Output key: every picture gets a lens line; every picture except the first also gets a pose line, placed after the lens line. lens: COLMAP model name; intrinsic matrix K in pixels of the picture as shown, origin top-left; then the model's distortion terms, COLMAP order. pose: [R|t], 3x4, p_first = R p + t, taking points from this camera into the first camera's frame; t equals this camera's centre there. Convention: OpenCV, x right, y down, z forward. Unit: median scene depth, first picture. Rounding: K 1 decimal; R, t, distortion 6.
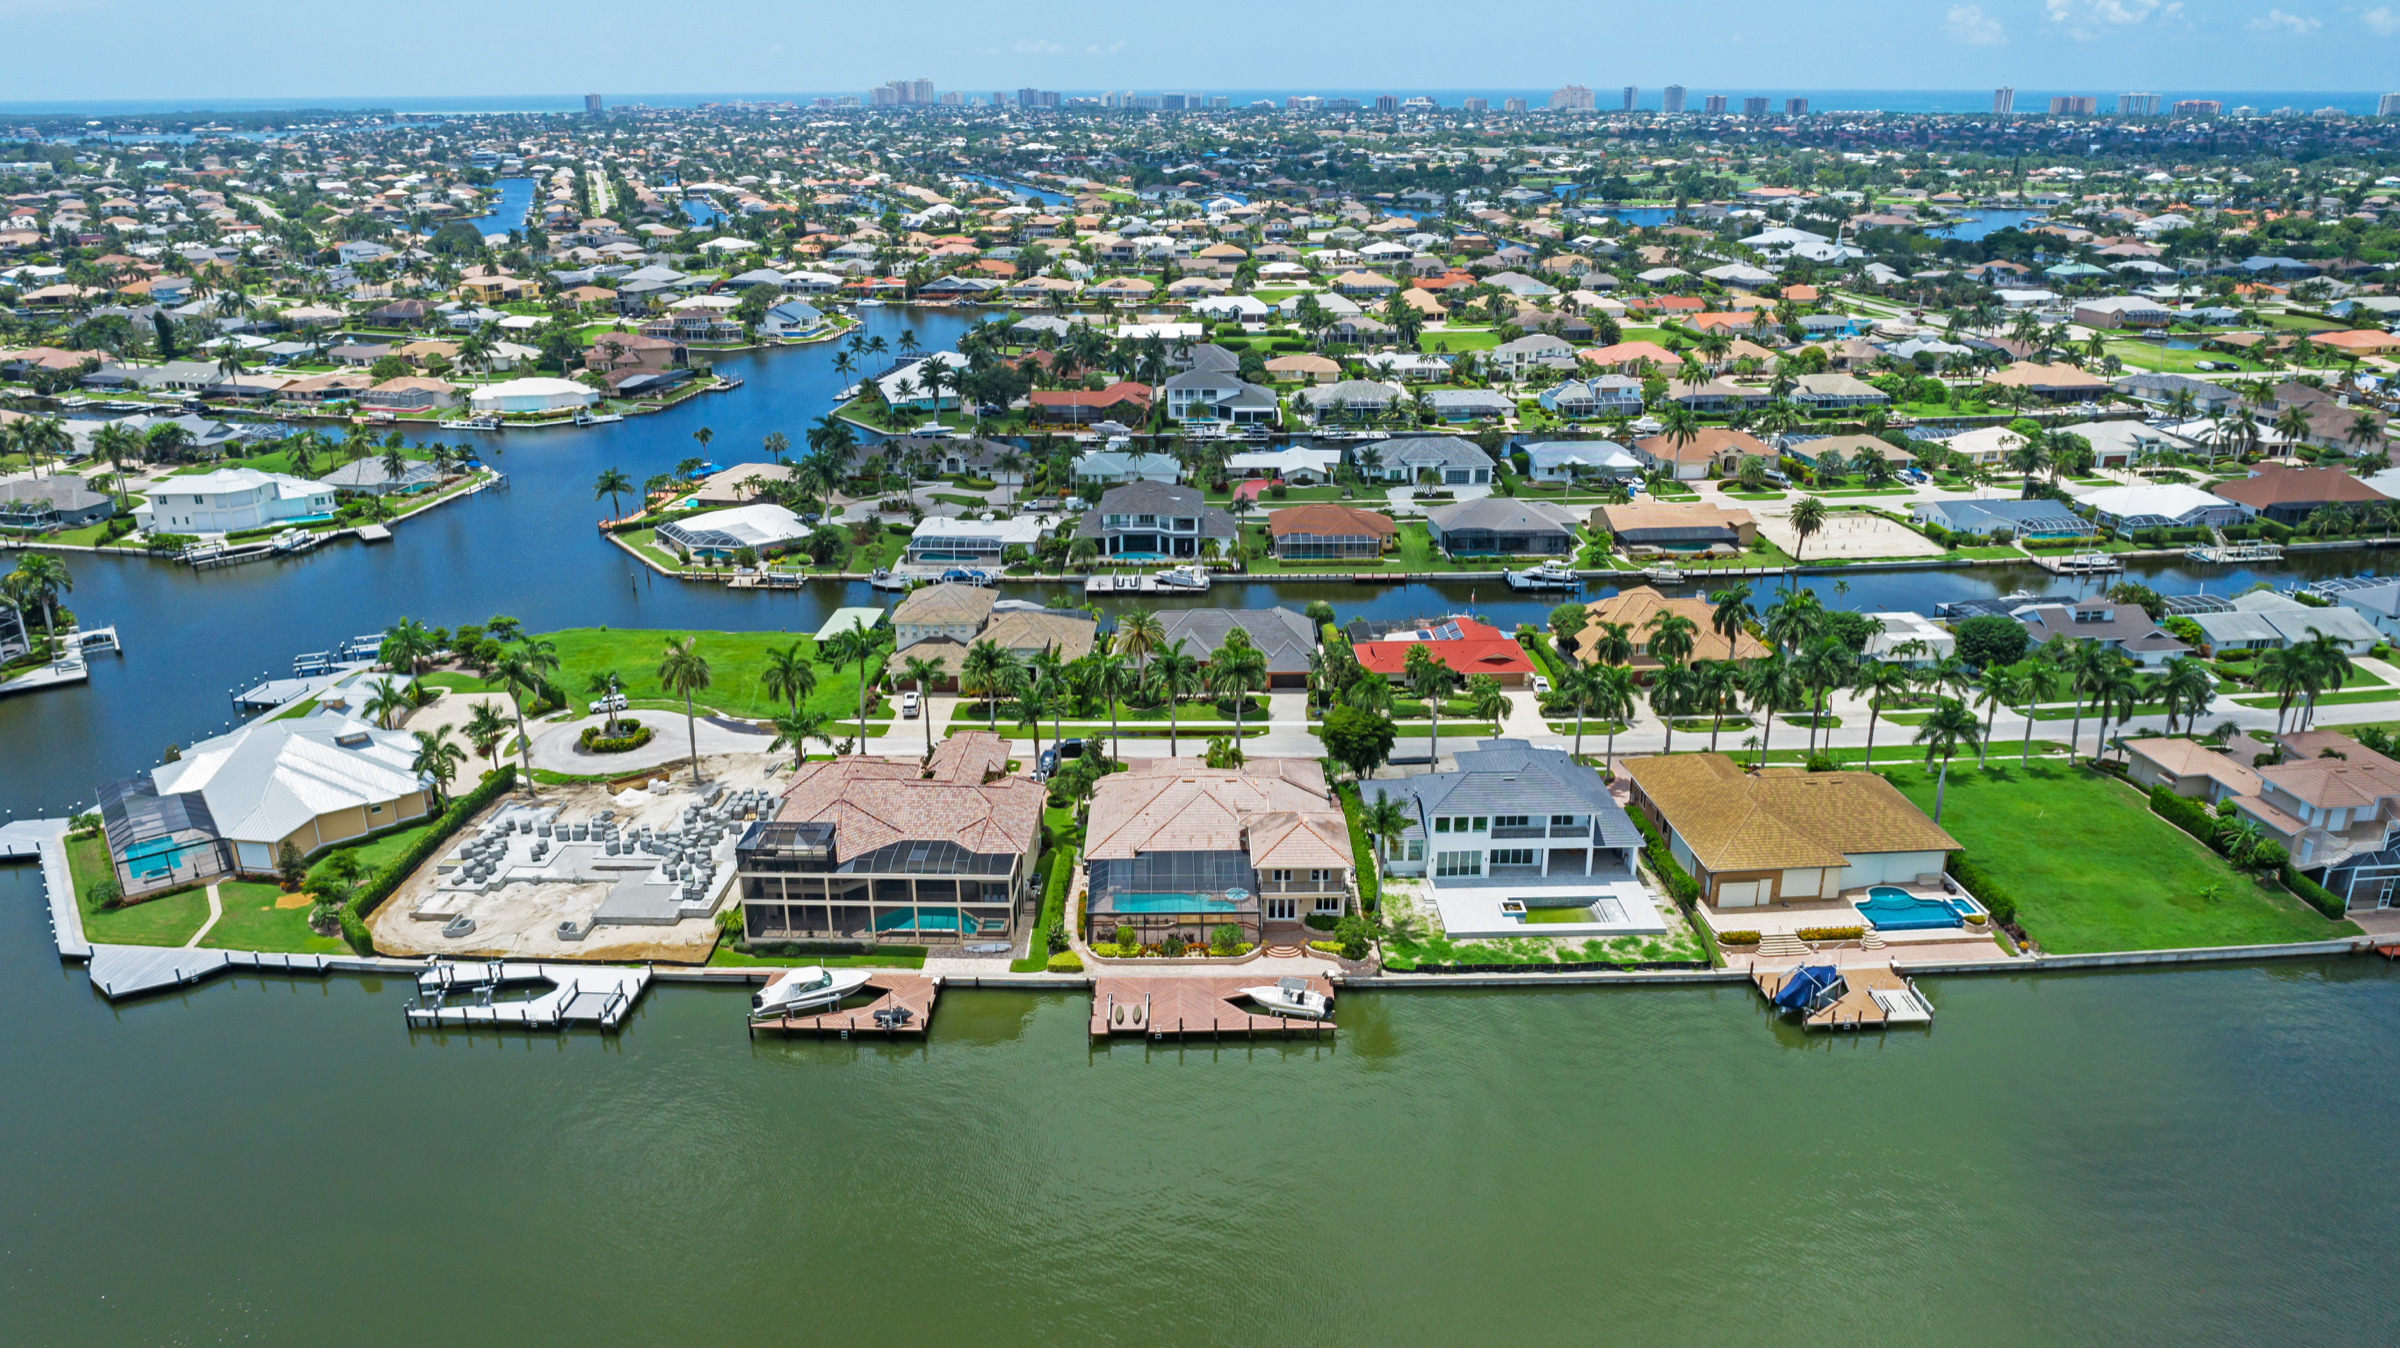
lens RADIAL K [[1622.5, 0, 1200.0], [0, 1622.5, 674.0], [0, 0, 1]] dist [-0.033234, 0.021181]
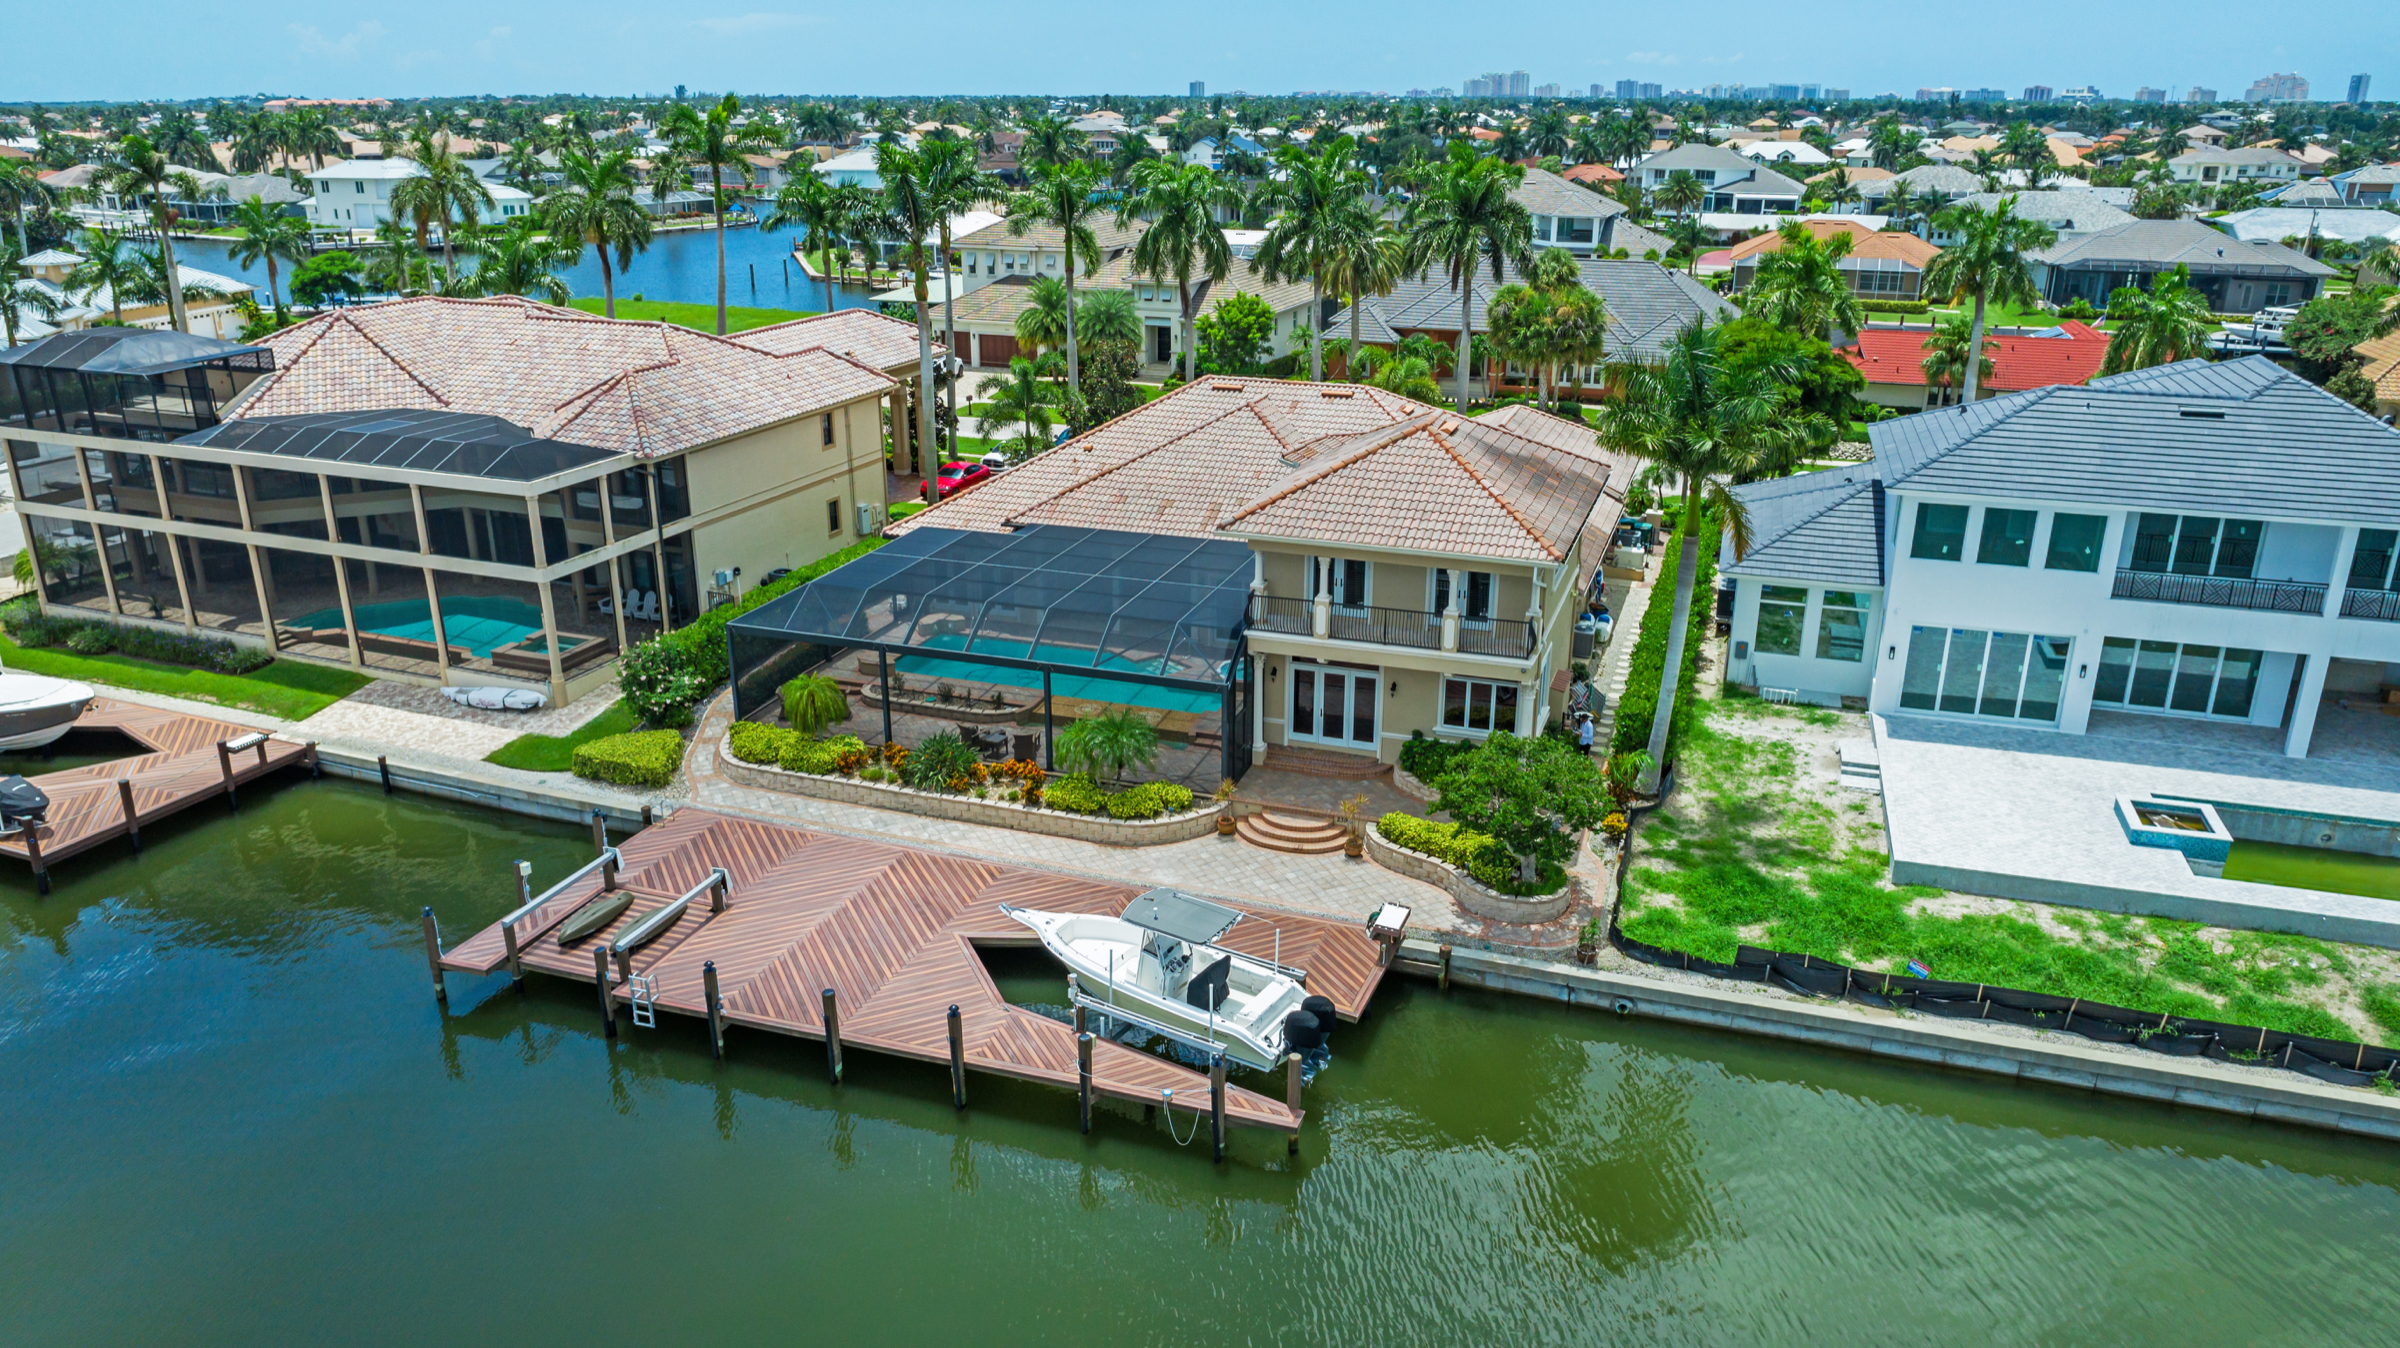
lens RADIAL K [[1622.5, 0, 1200.0], [0, 1622.5, 674.0], [0, 0, 1]] dist [-0.033234, 0.021181]
pose [[0.939525, 0.119291, -0.321034, 0.126251], [-0.121270, 0.992522, 0.013900, 0.139136], [0.320291, 0.025872, 0.946966, 0.707919]]
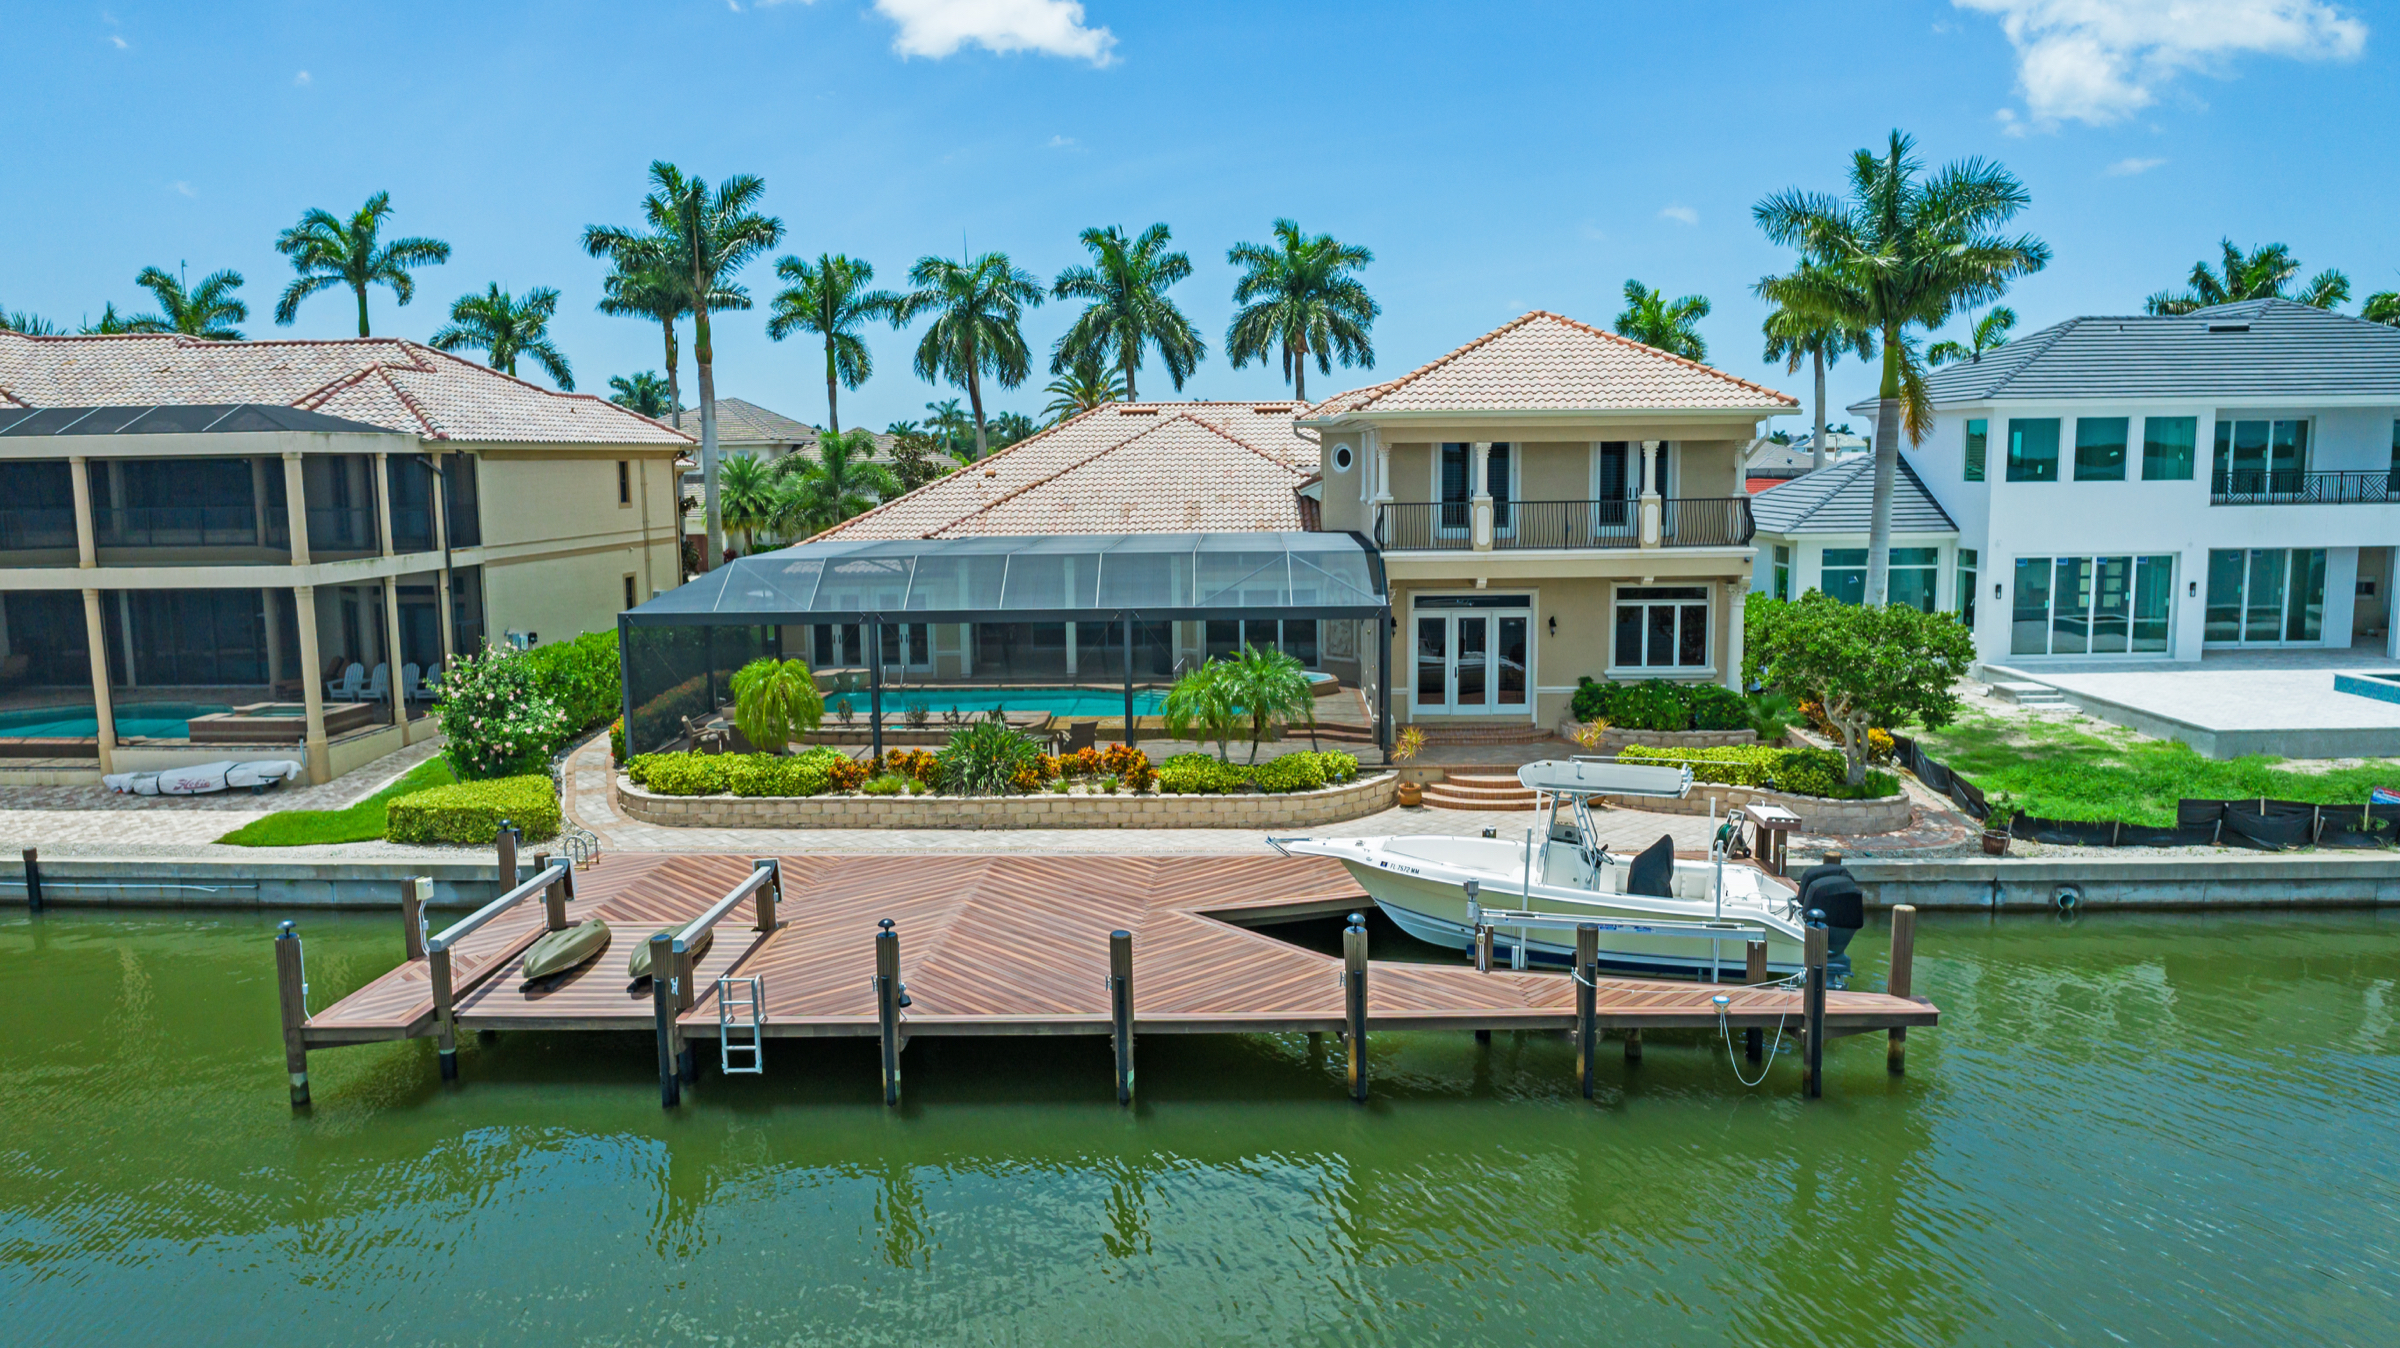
lens RADIAL K [[1622.5, 0, 1200.0], [0, 1622.5, 674.0], [0, 0, 1]] dist [-0.033234, 0.021181]
pose [[0.998809, -0.003792, -0.048643, 0.021952], [-0.006863, 0.976144, -0.217015, 0.201474], [0.048306, 0.217090, 0.974956, 0.773205]]
